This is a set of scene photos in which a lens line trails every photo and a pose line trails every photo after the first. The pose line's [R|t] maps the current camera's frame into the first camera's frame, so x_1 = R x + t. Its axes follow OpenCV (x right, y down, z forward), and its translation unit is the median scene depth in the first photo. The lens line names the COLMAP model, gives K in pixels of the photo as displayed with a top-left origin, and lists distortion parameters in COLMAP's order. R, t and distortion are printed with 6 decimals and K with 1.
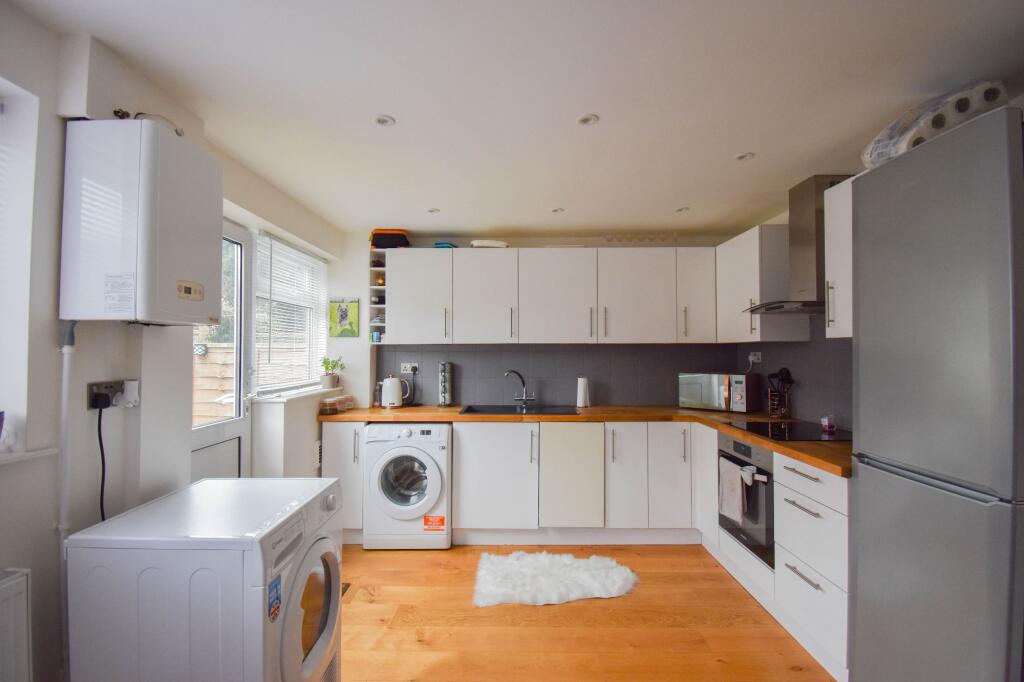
lens RADIAL K [[457.2, 0, 508.6], [0, 457.2, 340.9], [0, 0, 1]] dist [-0.019266, -0.006551]
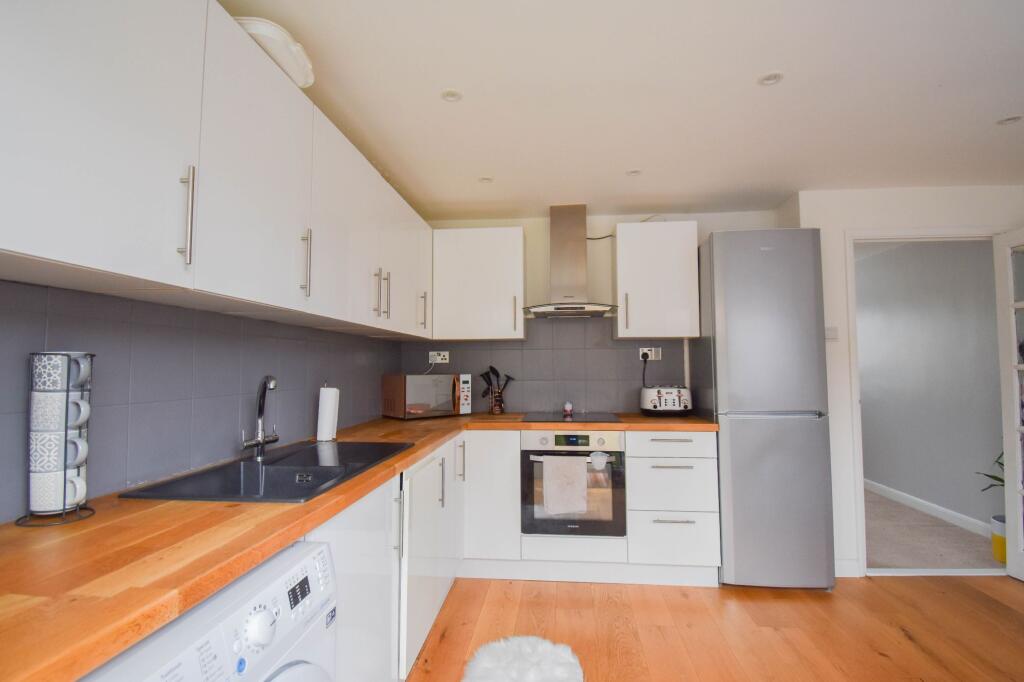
lens RADIAL K [[457.2, 0, 512.5], [0, 457.2, 344.1], [0, 0, 1]] dist [-0.019266, -0.006551]
pose [[0.095899, 0.051517, 0.994057, -0.433261], [-0.015899, 0.998612, -0.050220, 0.060121], [-0.995264, -0.010989, 0.096585, 0.836889]]
